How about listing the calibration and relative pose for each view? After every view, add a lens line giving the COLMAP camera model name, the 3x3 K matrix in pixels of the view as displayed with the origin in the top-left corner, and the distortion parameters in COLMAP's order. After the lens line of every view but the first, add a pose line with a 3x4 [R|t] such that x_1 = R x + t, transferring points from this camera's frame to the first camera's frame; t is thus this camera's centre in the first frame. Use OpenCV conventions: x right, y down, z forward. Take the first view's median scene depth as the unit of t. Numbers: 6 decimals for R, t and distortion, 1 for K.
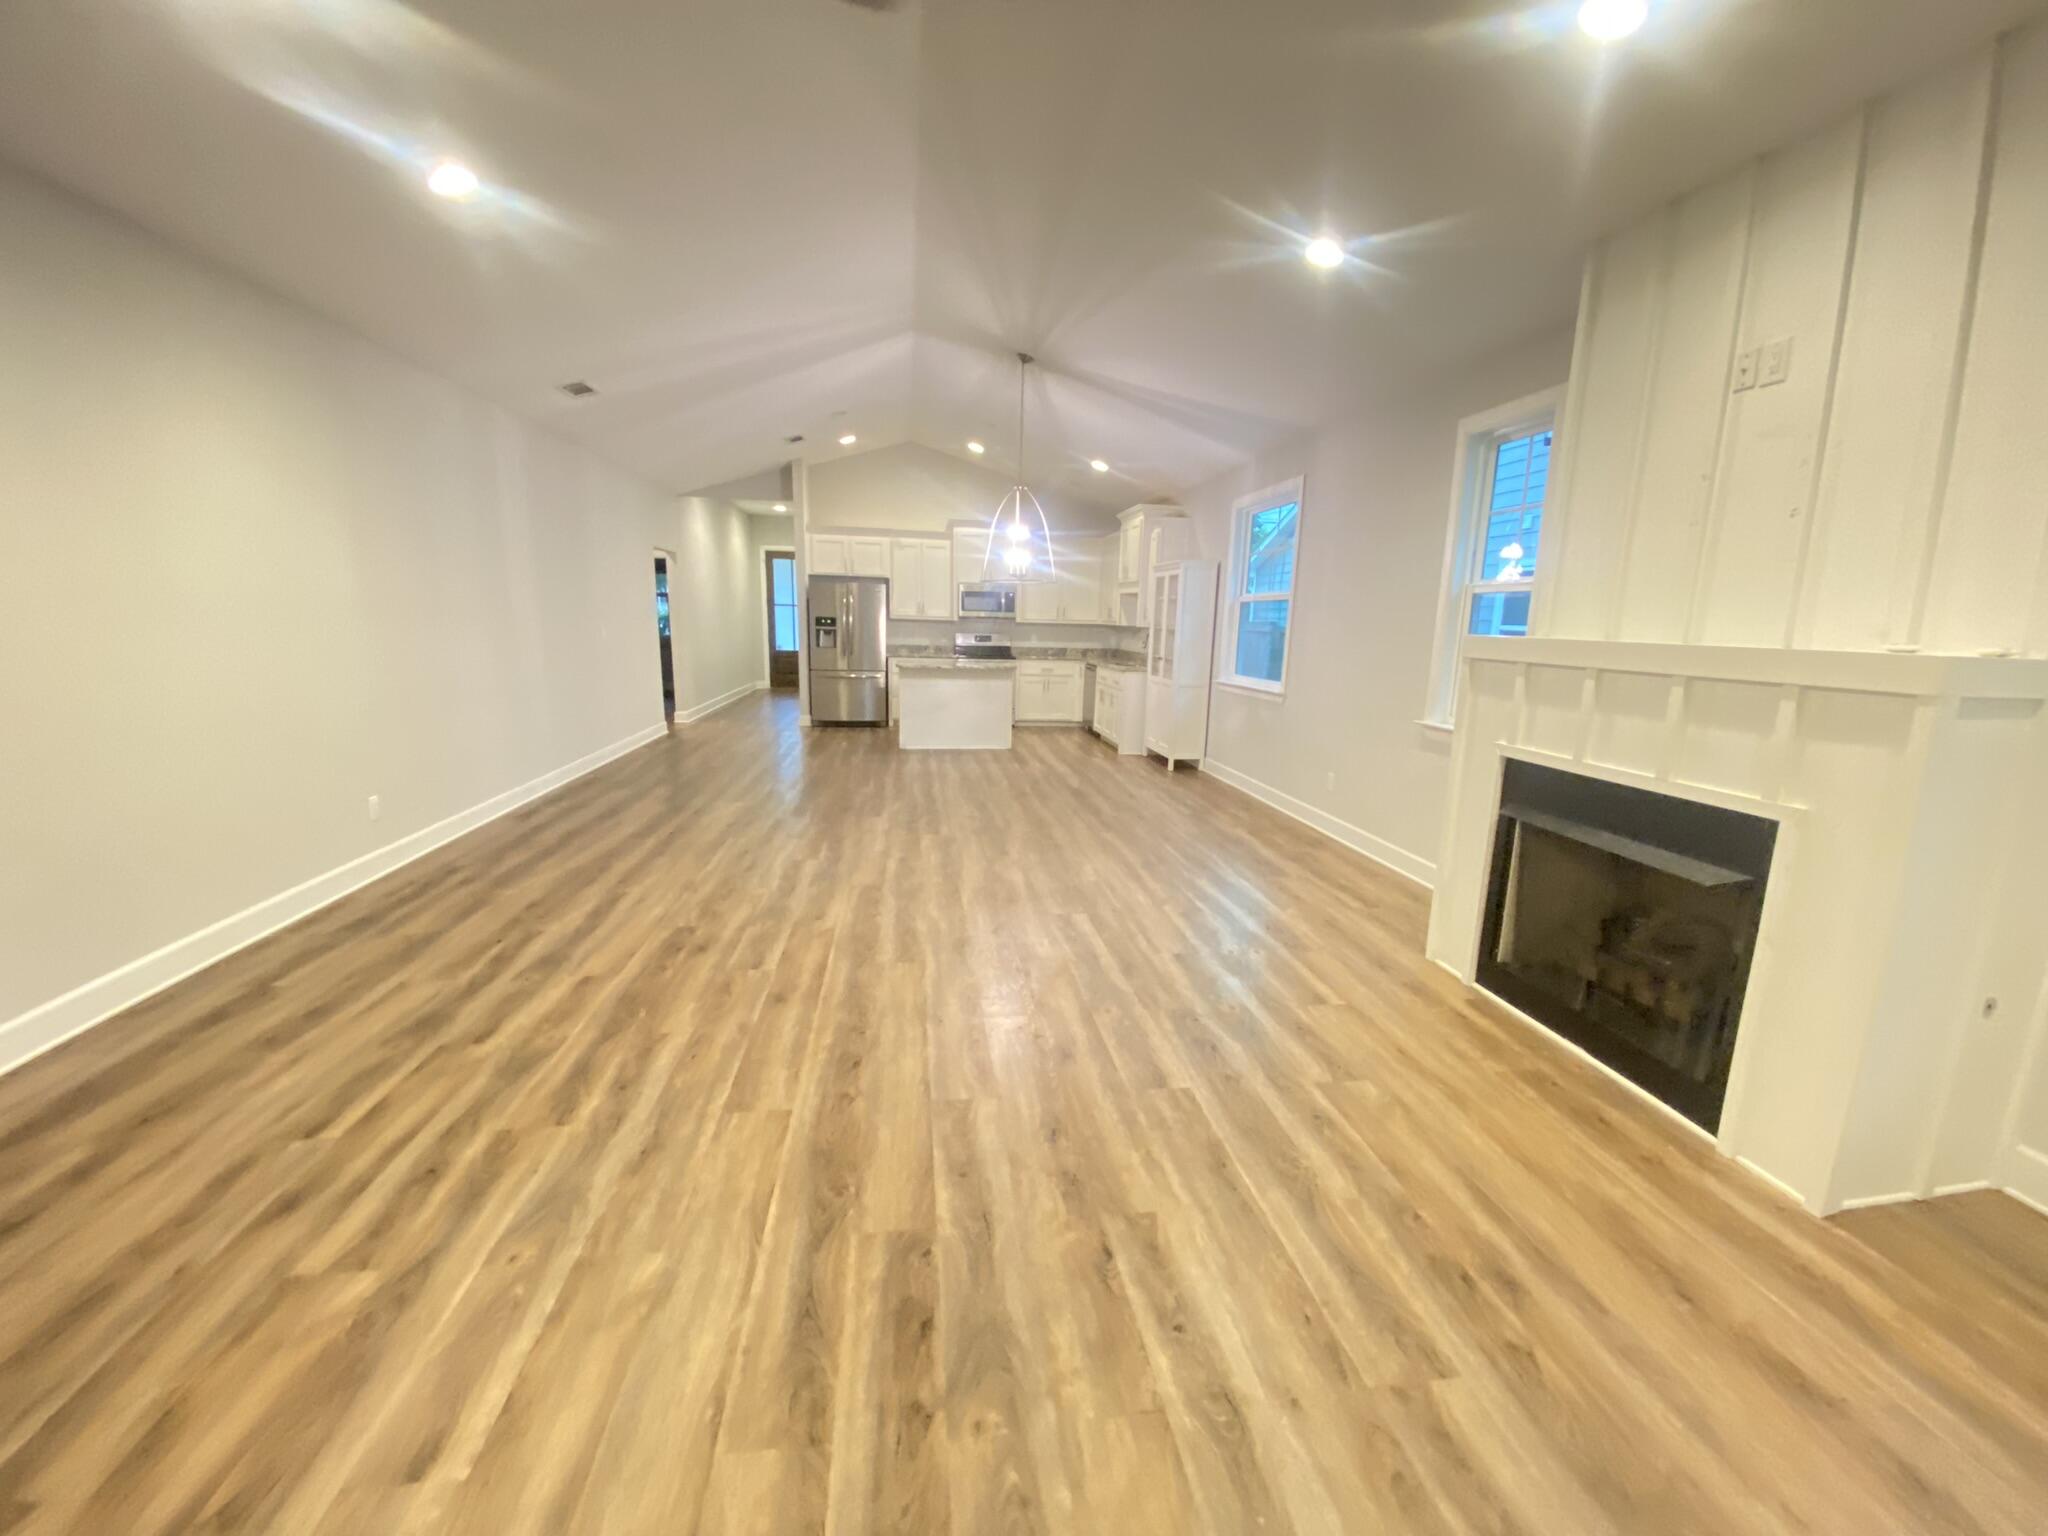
lens RADIAL K [[822.4, 0, 1018.6], [0, 822.4, 778.1], [0, 0, 1]] dist [0.033142, -0.028476]
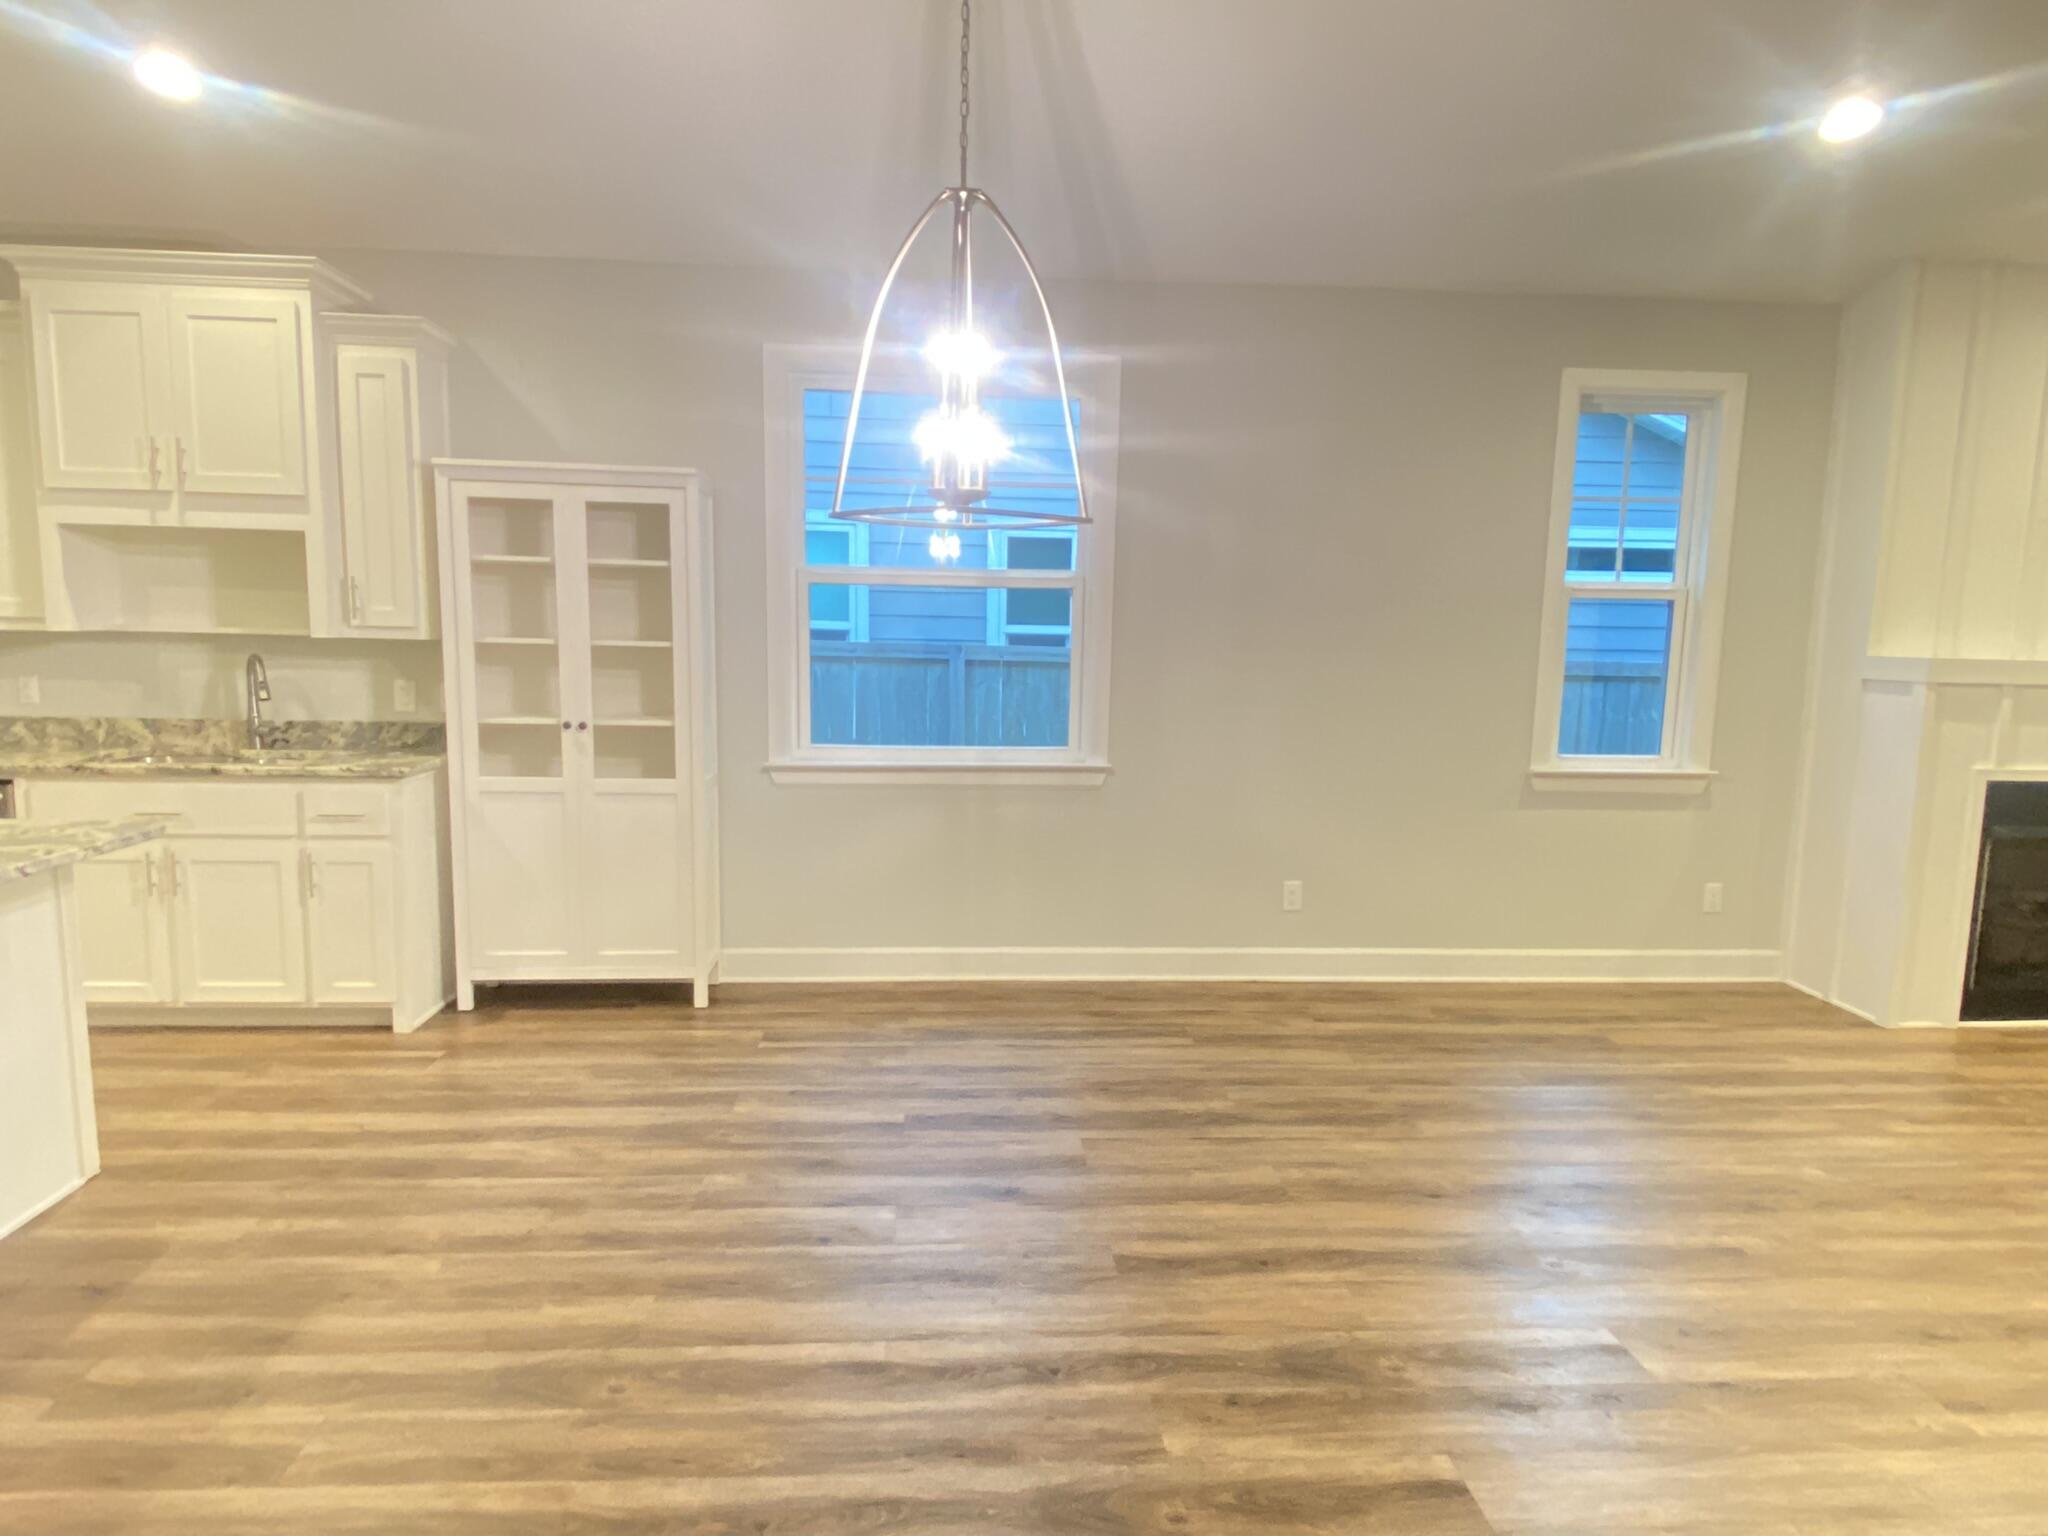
lens RADIAL K [[1261.4, 0, 1024.9], [0, 1261.4, 797.5], [0, 0, 1]] dist [0.059194, -0.061390]
pose [[0.060160, -0.159709, 0.985329, -0.923015], [0.173212, 0.973812, 0.147267, -0.406983], [-0.983045, 0.161812, 0.086248, 1.903793]]
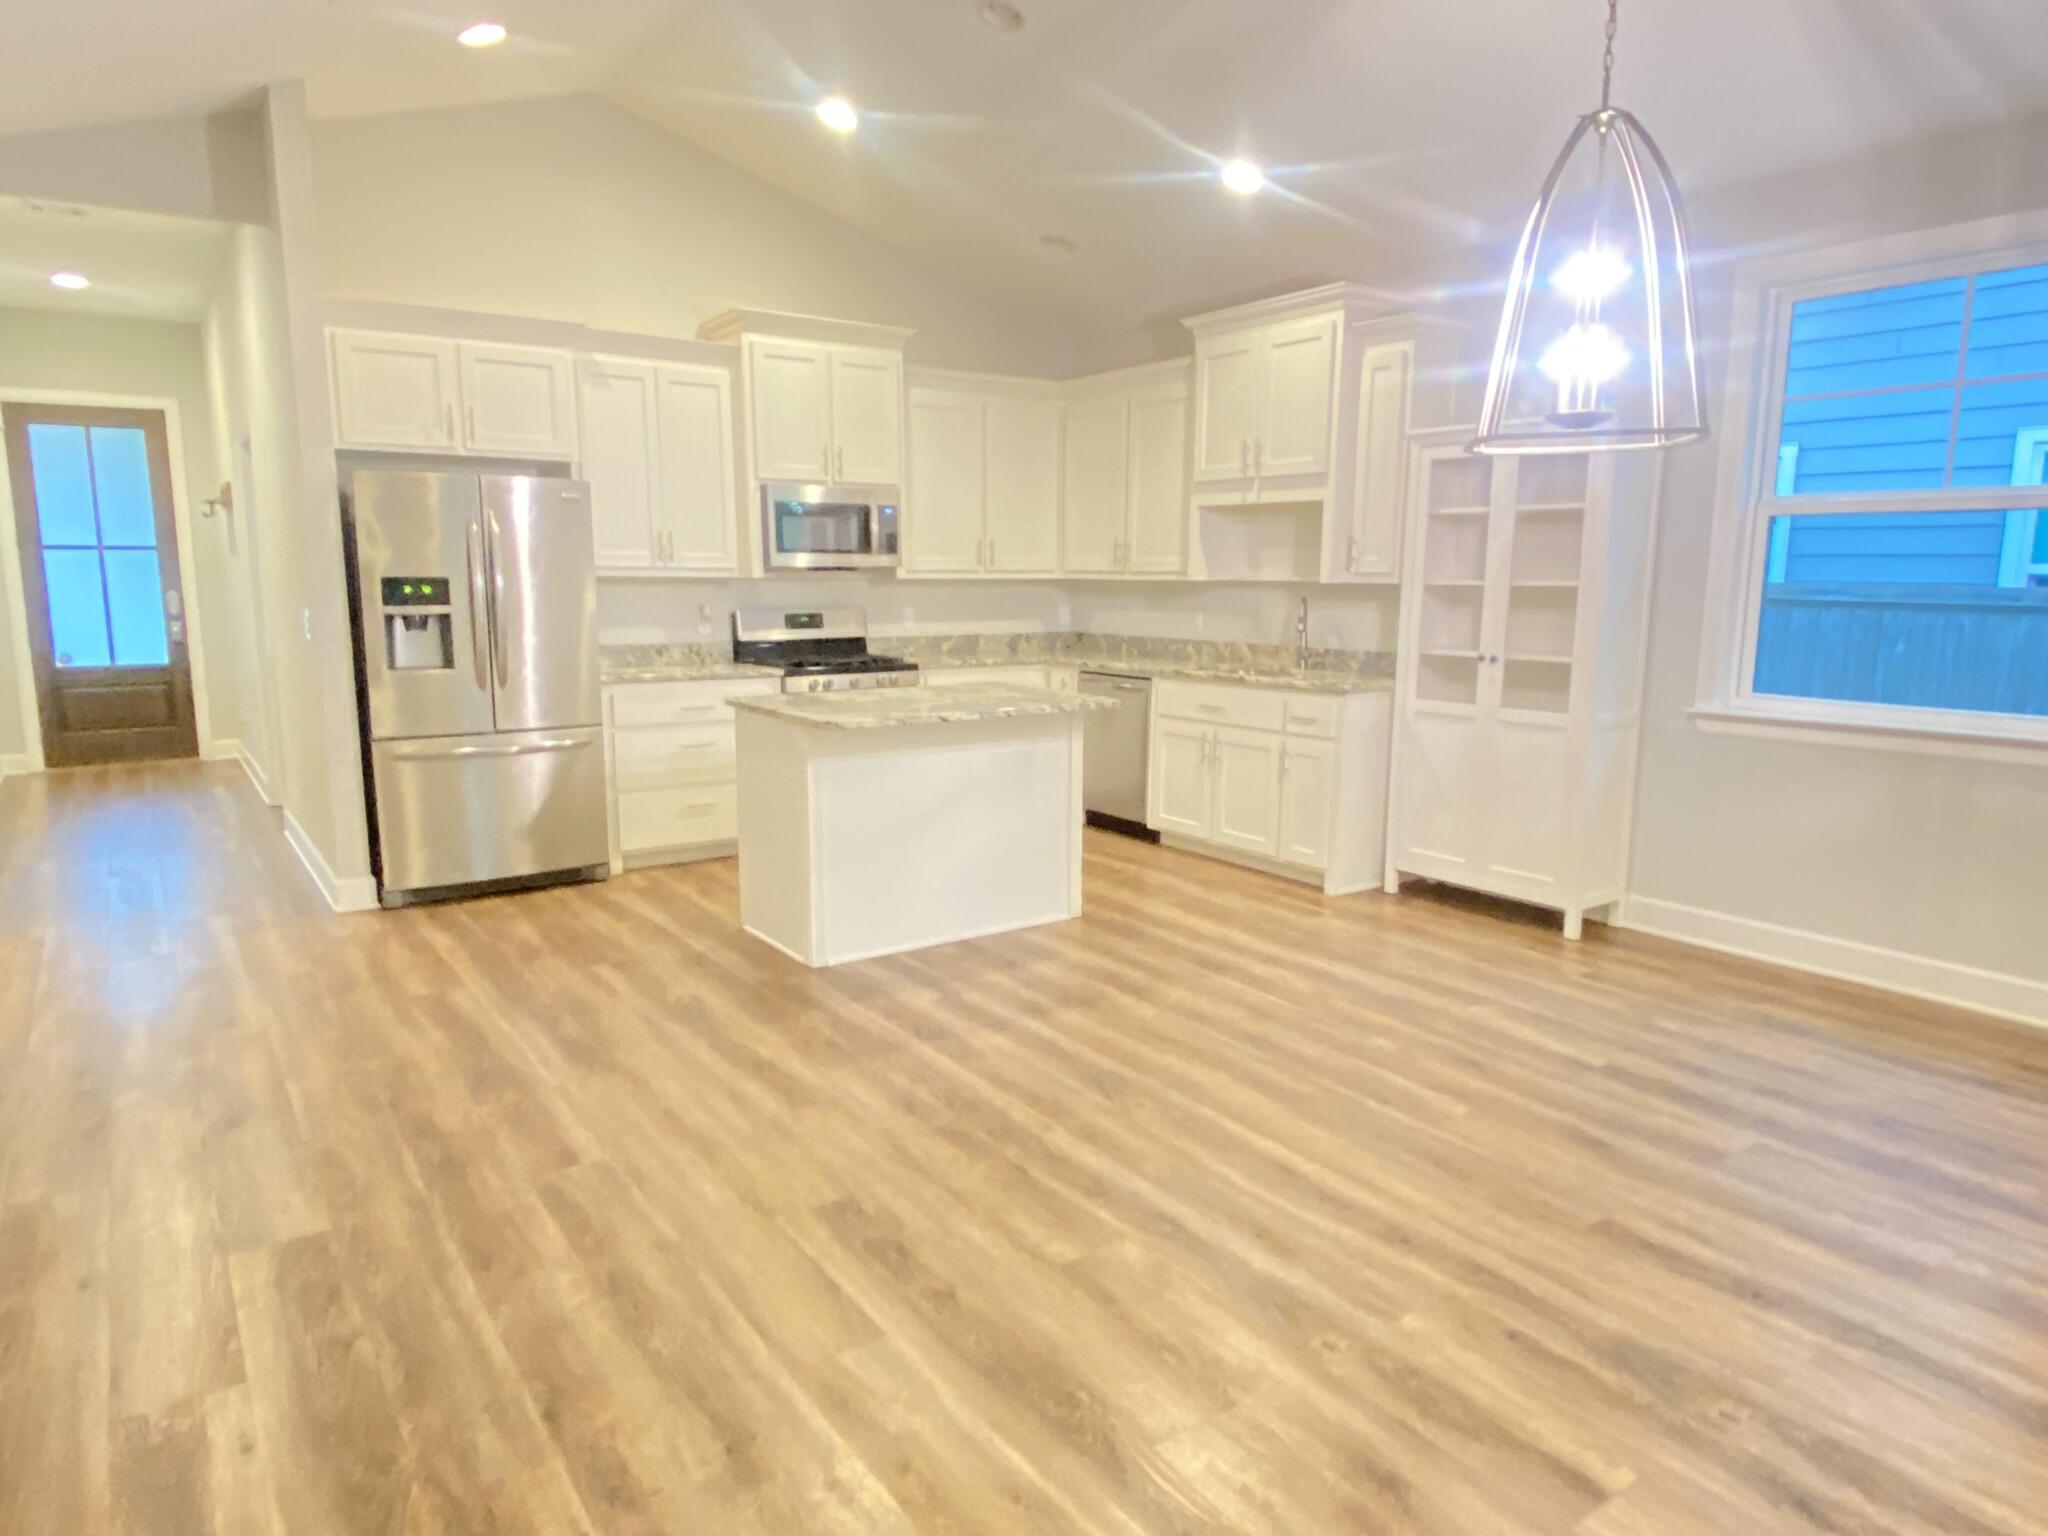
lens RADIAL K [[1261.9, 0, 1013.4], [0, 1261.9, 782.7], [0, 0, 1]] dist [0.091234, -0.114331]
pose [[0.890457, -0.095906, 0.444846, -0.789623], [0.104843, 0.994478, 0.004537, -0.281253], [-0.442824, 0.042599, 0.895596, 1.364810]]
